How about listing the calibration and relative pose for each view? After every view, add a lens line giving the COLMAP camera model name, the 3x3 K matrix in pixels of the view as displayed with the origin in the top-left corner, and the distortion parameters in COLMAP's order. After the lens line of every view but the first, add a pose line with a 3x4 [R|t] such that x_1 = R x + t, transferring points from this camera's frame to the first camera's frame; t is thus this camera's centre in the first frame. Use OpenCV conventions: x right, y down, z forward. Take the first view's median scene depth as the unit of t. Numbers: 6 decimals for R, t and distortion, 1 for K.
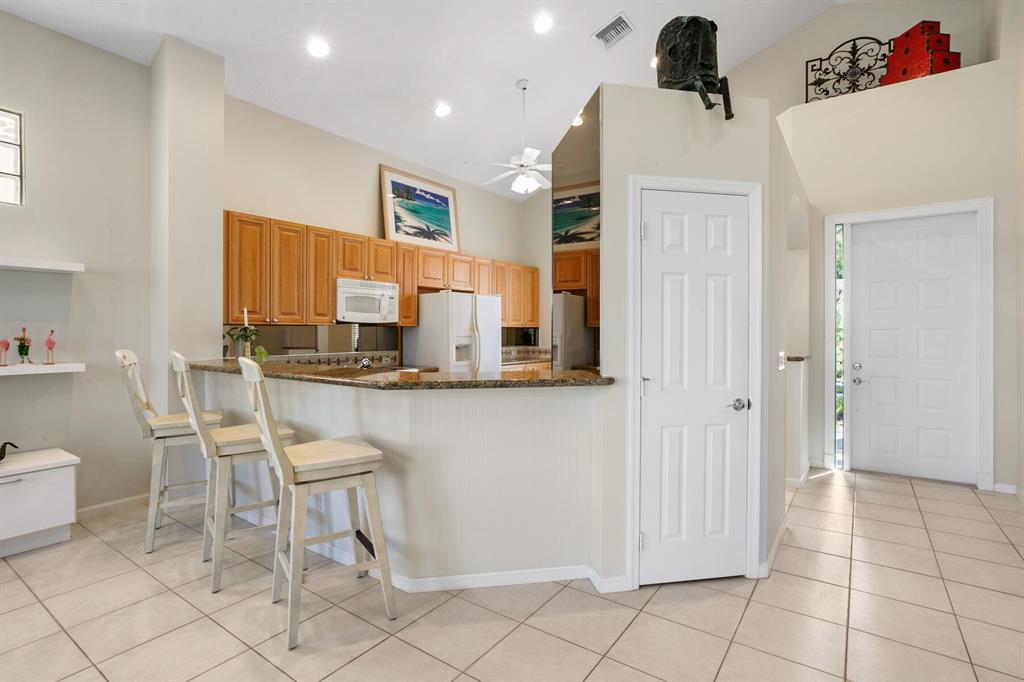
lens RADIAL K [[504.3, 0, 509.3], [0, 504.3, 333.4], [0, 0, 1]] dist [-0.057940, 0.026711]
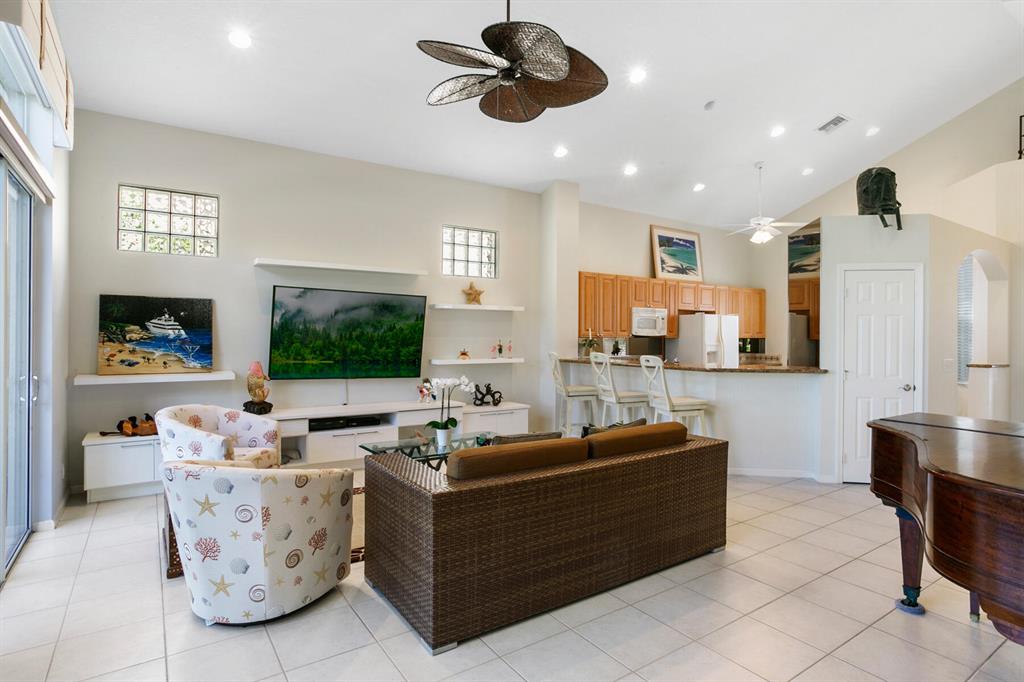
lens RADIAL K [[541.1, 0, 514.8], [0, 541.1, 334.8], [0, 0, 1]] dist [-0.068327, 0.048175]
pose [[0.940844, 0.005753, -0.338791, -0.099256], [-0.007870, 0.999957, -0.004875, -0.011594], [0.338748, 0.007253, 0.940849, -0.568787]]
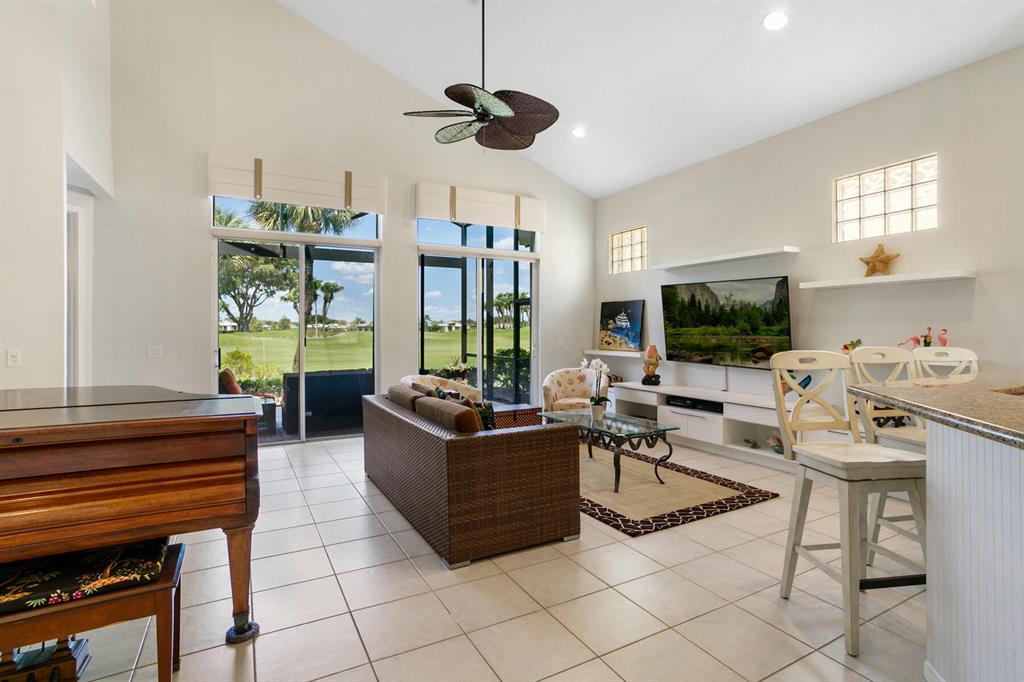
lens RADIAL K [[502.4, 0, 512.7], [0, 502.4, 331.6], [0, 0, 1]] dist [-0.056112, 0.033853]
pose [[-0.428013, 0.000849, -0.903772, 0.322481], [-0.005236, 0.999980, 0.003419, 0.000912], [0.903757, 0.006195, -0.428001, 0.328331]]
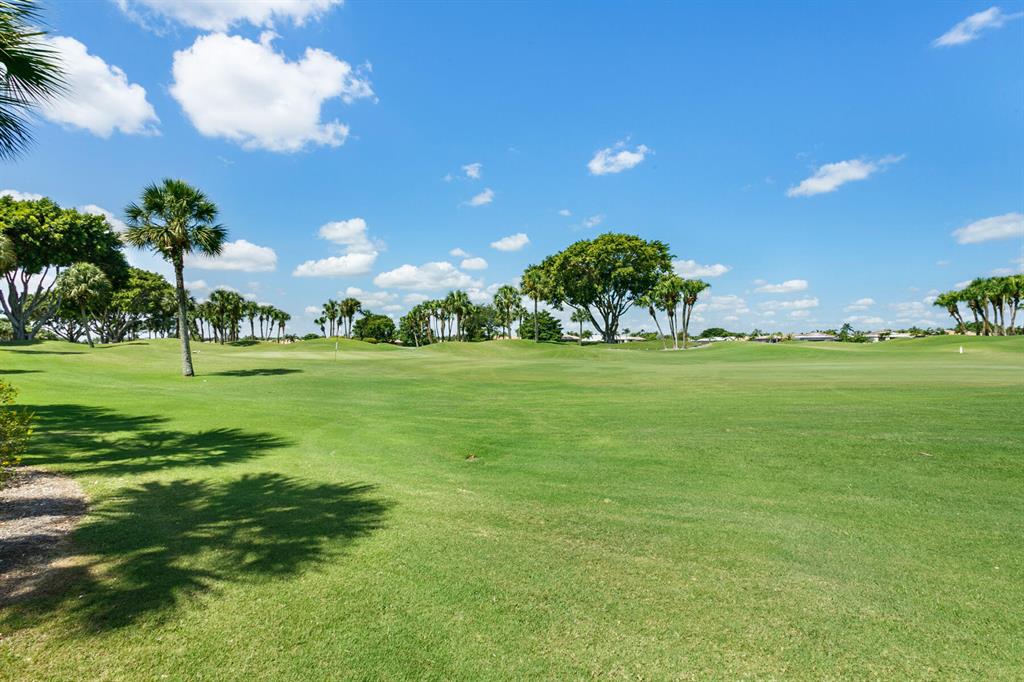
lens RADIAL K [[496.1, 0, 513.7], [0, 496.1, 334.1], [0, 0, 1]] dist [-0.053289, 0.034315]
pose [[-0.938164, -0.005150, -0.346152, -2.494206], [0.001587, 0.999815, -0.019175, 0.104116], [0.346186, -0.018538, -0.937983, -1.344249]]
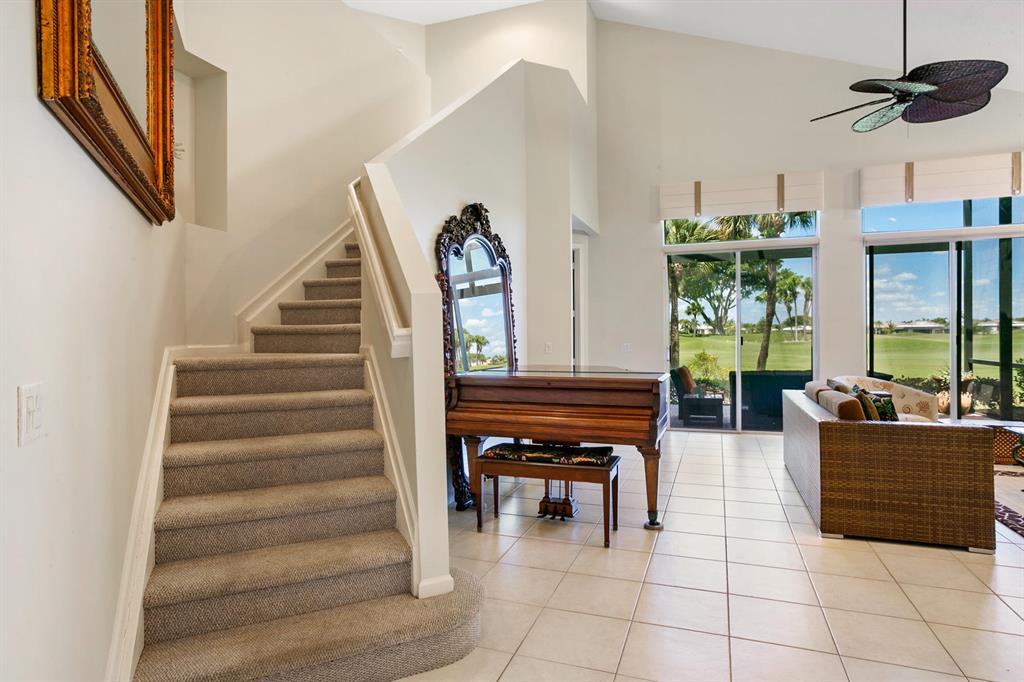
lens RADIAL K [[556.2, 0, 512.0], [0, 556.2, 341.0], [0, 0, 1]] dist [-0.056775, 0.035710]
pose [[-0.964004, 0.008143, -0.265763, 0.396840], [0.004439, 0.999885, 0.014535, 0.008287], [0.265851, 0.012832, -0.963929, 0.547904]]
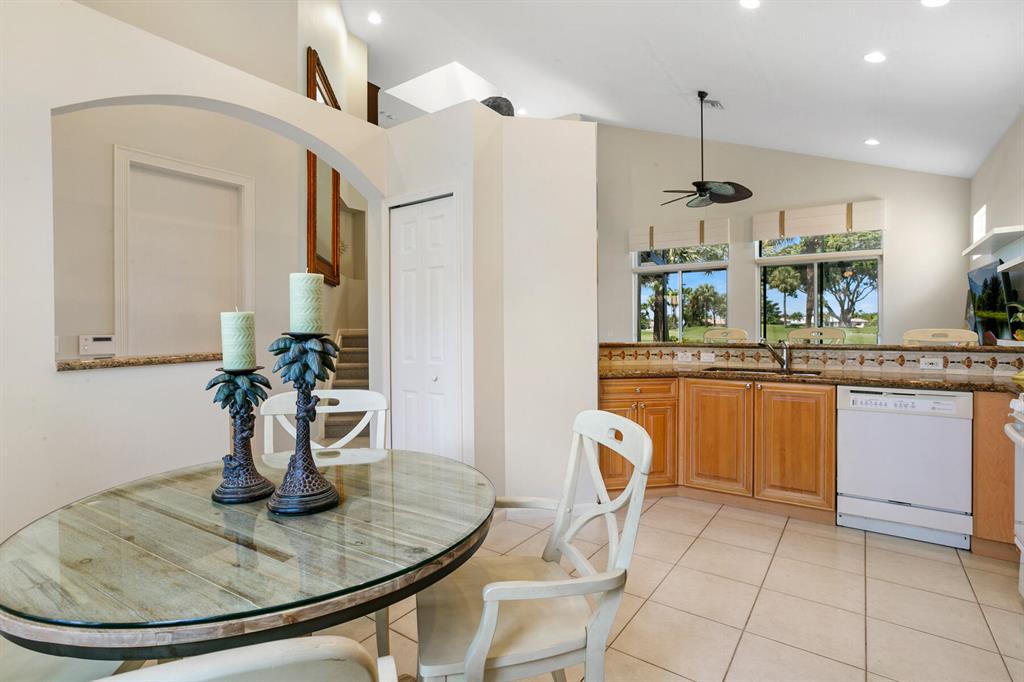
lens RADIAL K [[496.1, 0, 513.7], [0, 496.1, 334.1], [0, 0, 1]] dist [-0.053289, 0.034315]
pose [[-0.999996, 0.002841, 0.000149, 0.149557], [0.002843, 0.999839, 0.017715, 0.011514], [-0.000099, 0.017715, -0.999843, 1.169734]]
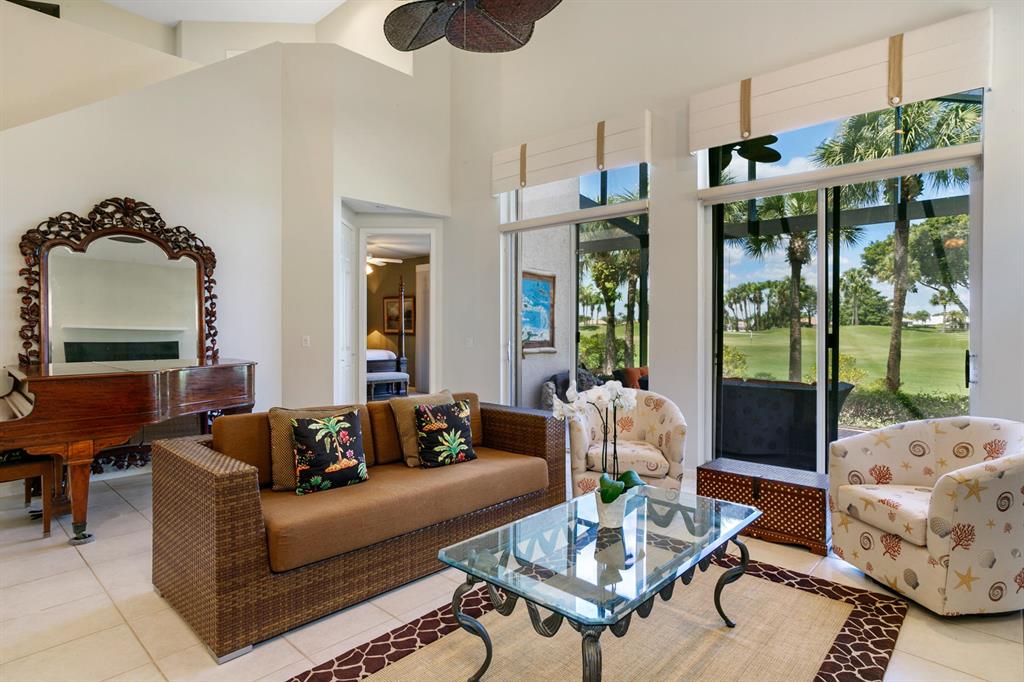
lens RADIAL K [[552.0, 0, 515.5], [0, 552.0, 332.2], [0, 0, 1]] dist [-0.049273, 0.034498]
pose [[-0.992726, -0.004297, 0.120319, -0.426588], [-0.002666, 0.999902, 0.013713, 0.006415], [-0.120367, 0.013293, -0.992641, 0.486494]]
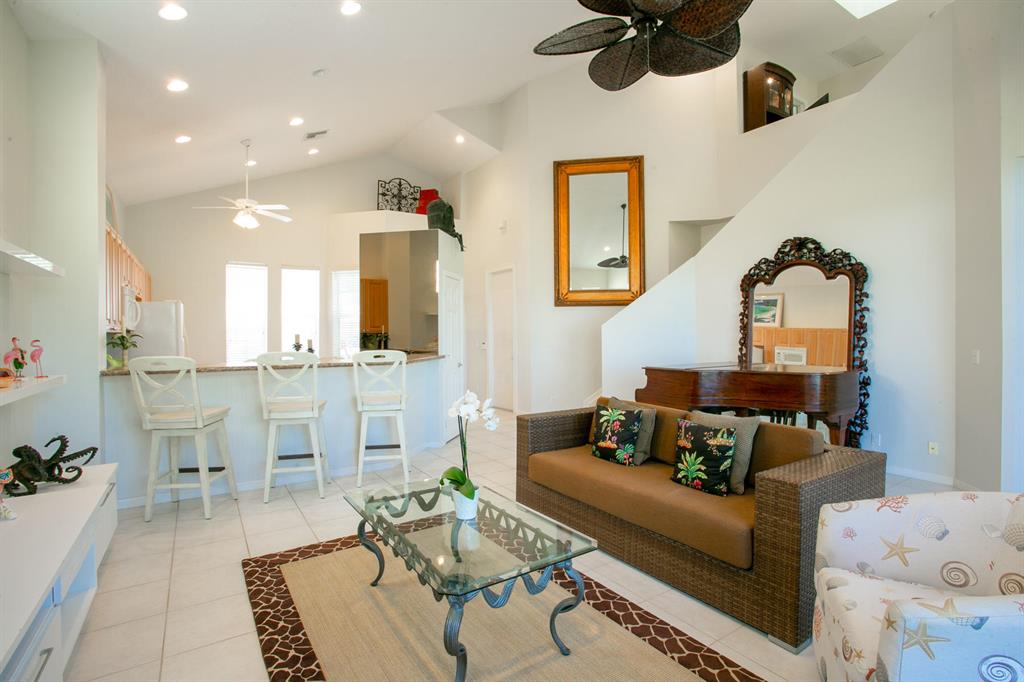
lens RADIAL K [[502.4, 0, 512.7], [0, 502.4, 331.6], [0, 0, 1]] dist [-0.056112, 0.033853]
pose [[0.363201, -0.002031, 0.931708, -0.813257], [0.012902, 0.999913, -0.002850, -0.005573], [-0.931621, 0.013056, 0.363196, -0.073934]]
